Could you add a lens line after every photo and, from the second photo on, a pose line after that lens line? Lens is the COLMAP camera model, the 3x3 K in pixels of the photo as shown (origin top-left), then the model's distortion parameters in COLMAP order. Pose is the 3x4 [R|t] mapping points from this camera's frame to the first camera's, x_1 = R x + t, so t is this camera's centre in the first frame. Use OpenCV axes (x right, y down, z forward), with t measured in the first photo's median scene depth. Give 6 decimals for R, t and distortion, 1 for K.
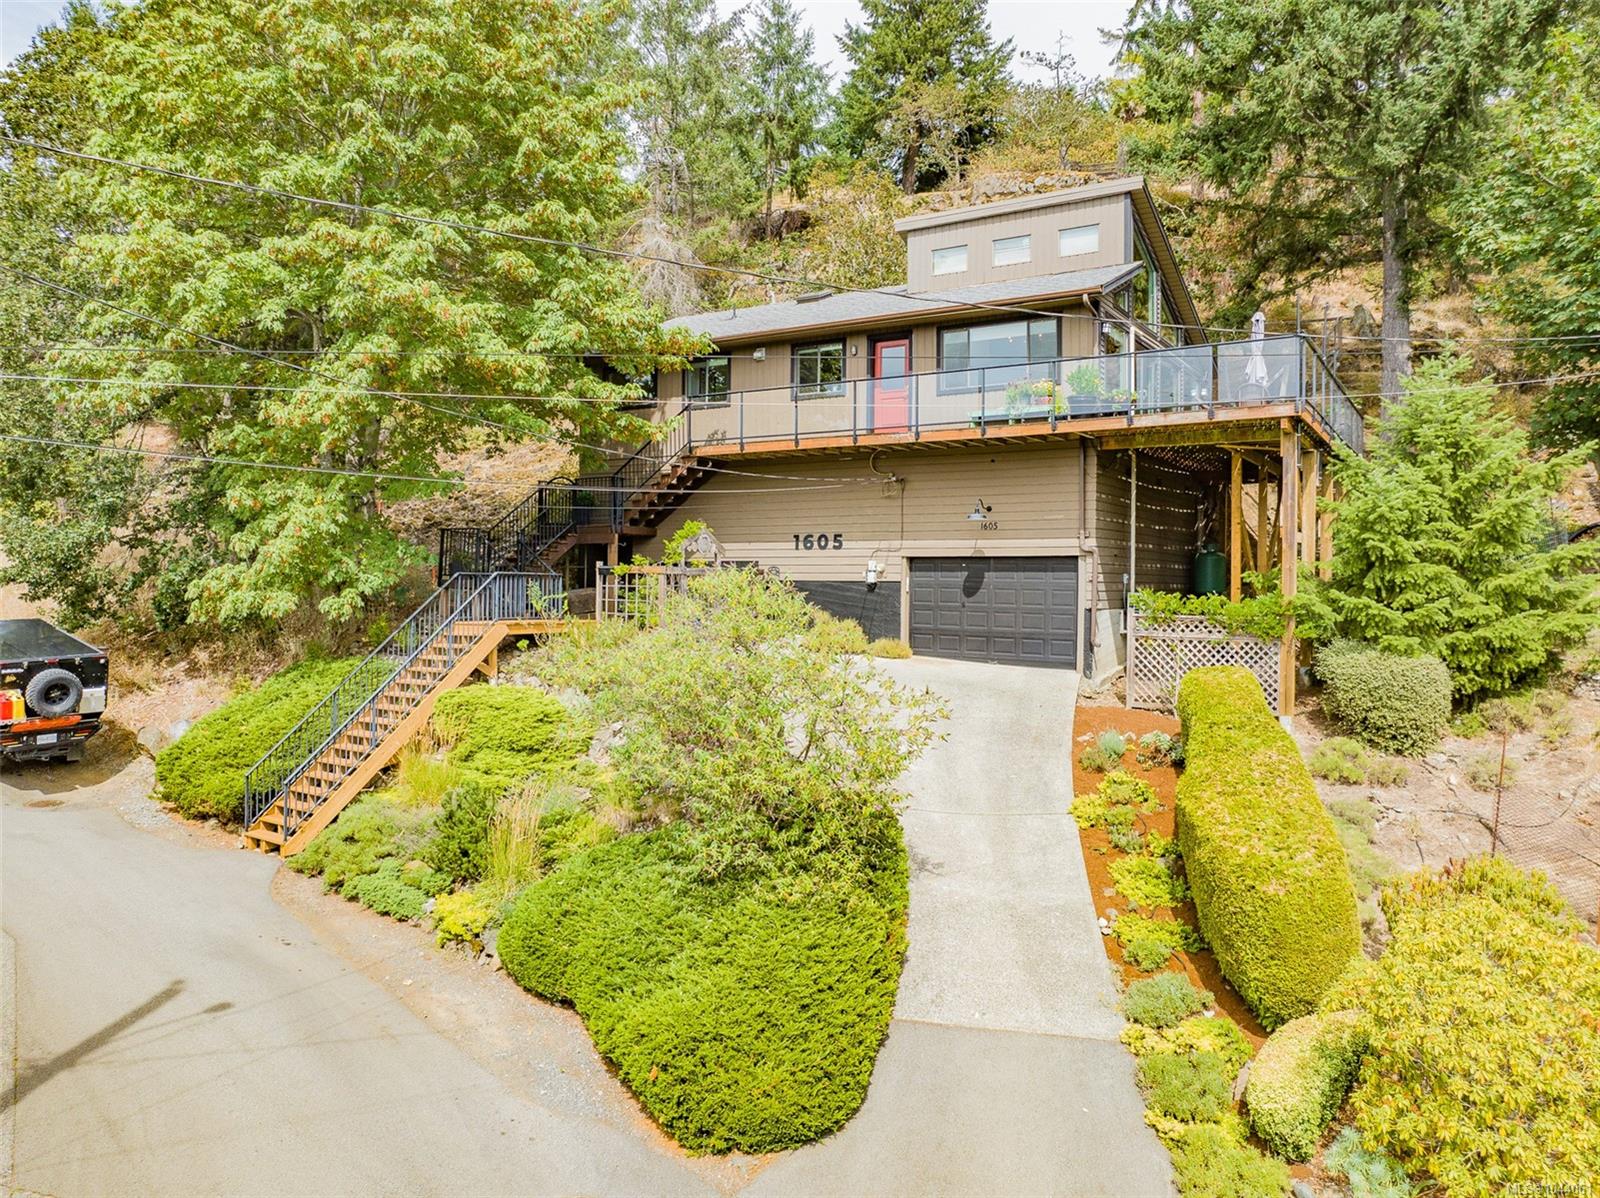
lens RADIAL K [[1167.8, 0, 795.9], [0, 1167.8, 606.0], [0, 0, 1]] dist [-0.031655, 0.000572]
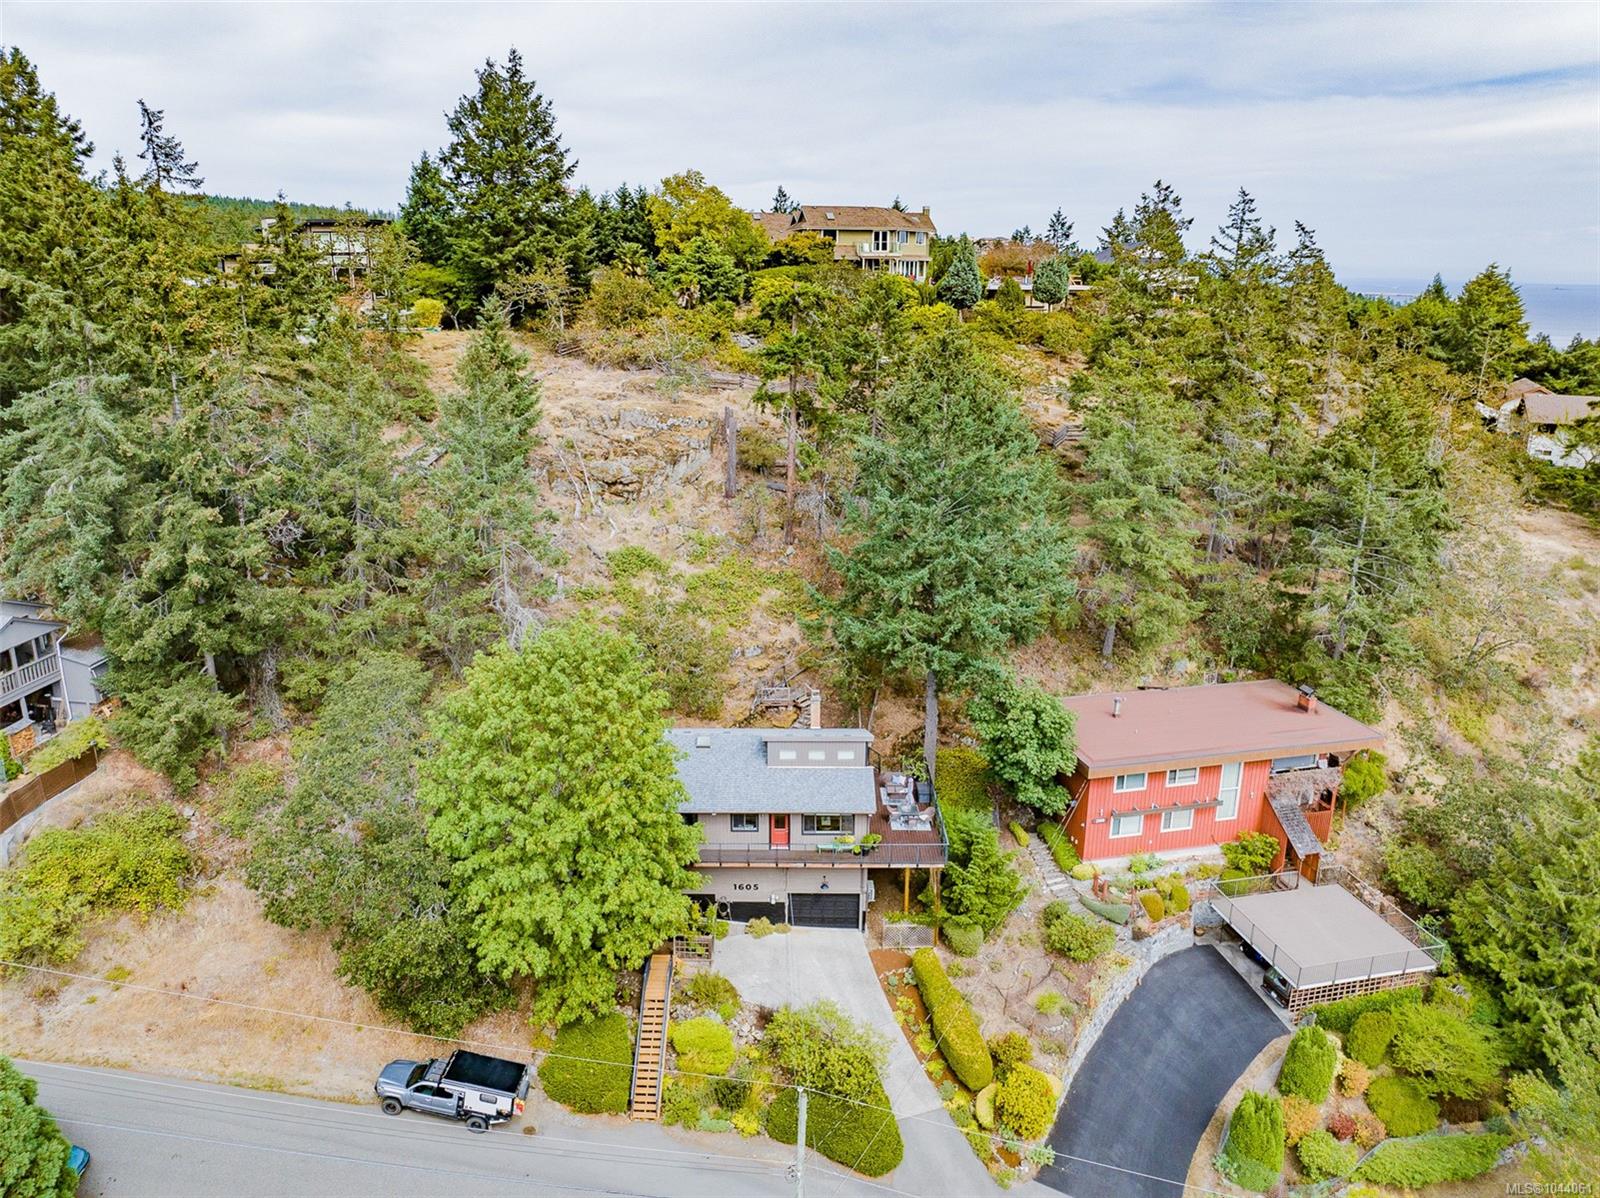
lens RADIAL K [[1167.8, 0, 800.4], [0, 1167.8, 594.8], [0, 0, 1]] dist [-0.031655, 0.000572]
pose [[0.842572, -0.132948, 0.521918, -1.047398], [-0.008256, 0.965752, 0.259335, -1.246069], [-0.538521, -0.222817, 0.812618, -0.839972]]
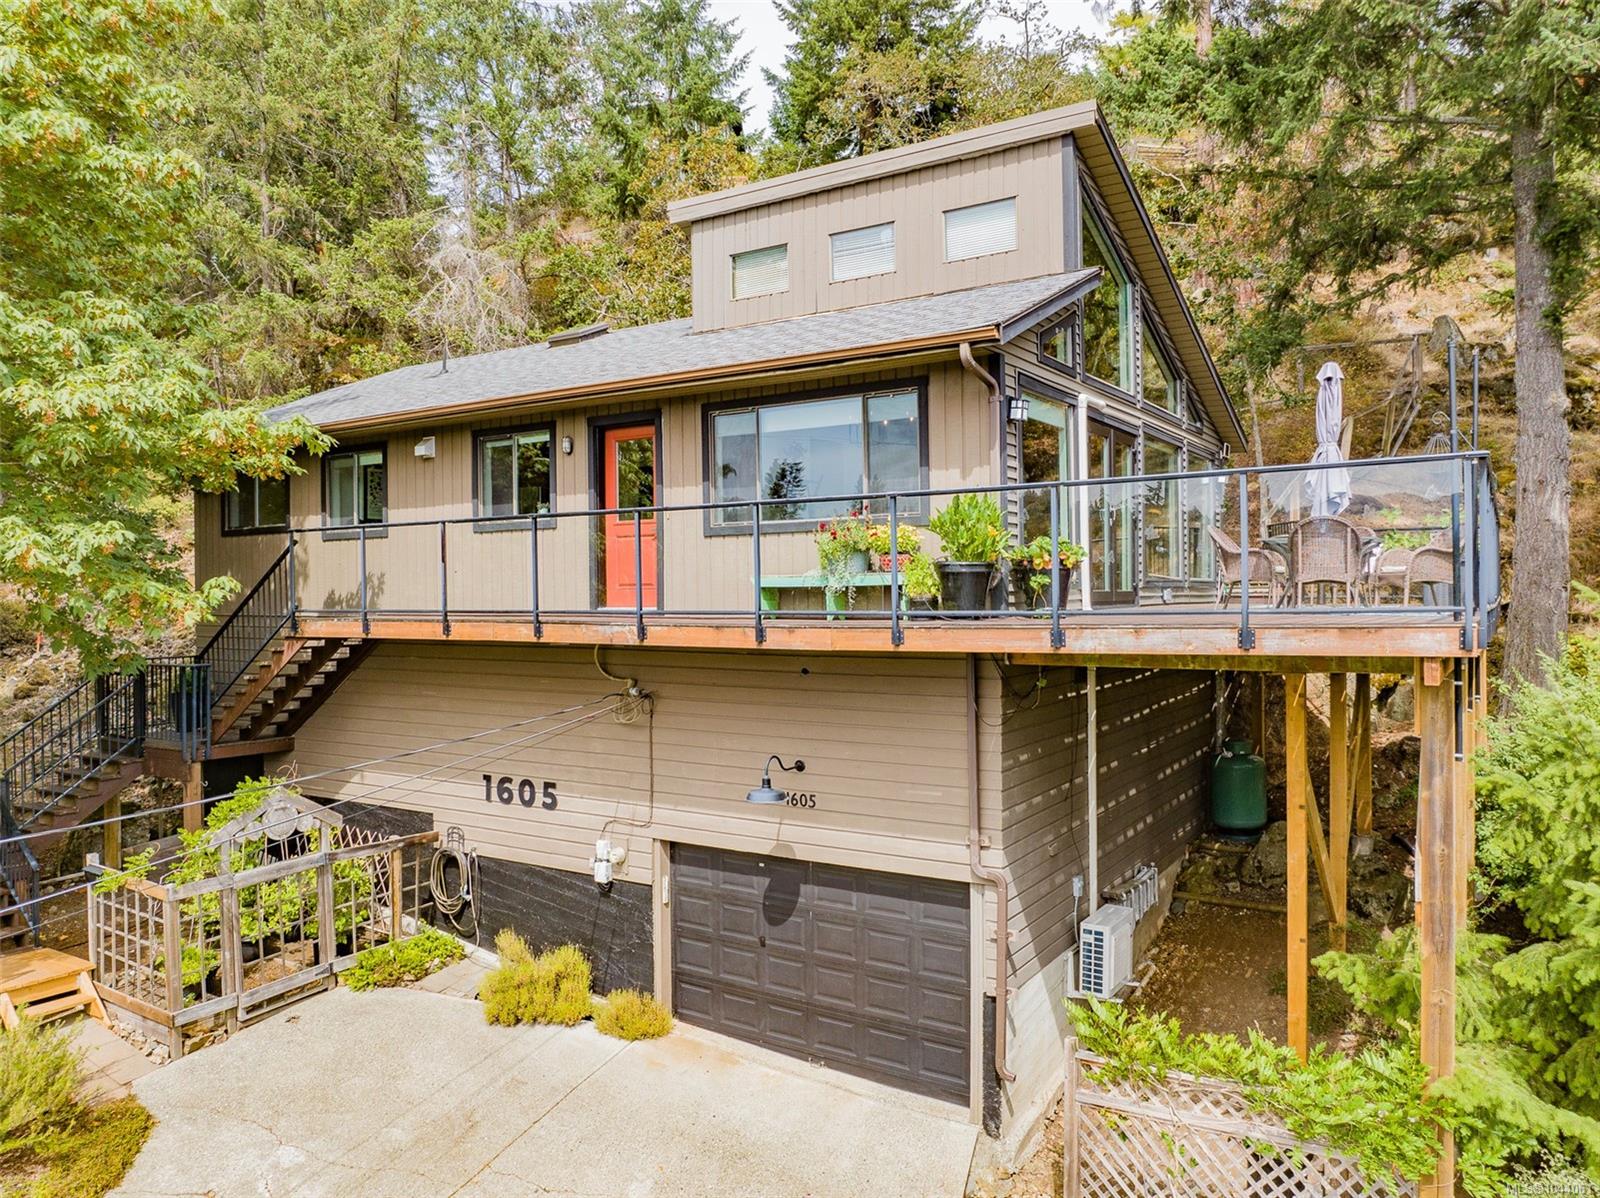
lens RADIAL K [[1167.8, 0, 792.2], [0, 1167.8, 600.5], [0, 0, 1]] dist [-0.031655, 0.000572]
pose [[0.999680, -0.019352, -0.016297, 0.159992], [0.019243, 0.999792, -0.006781, -0.141053], [0.016425, 0.006466, 0.999844, 0.461082]]
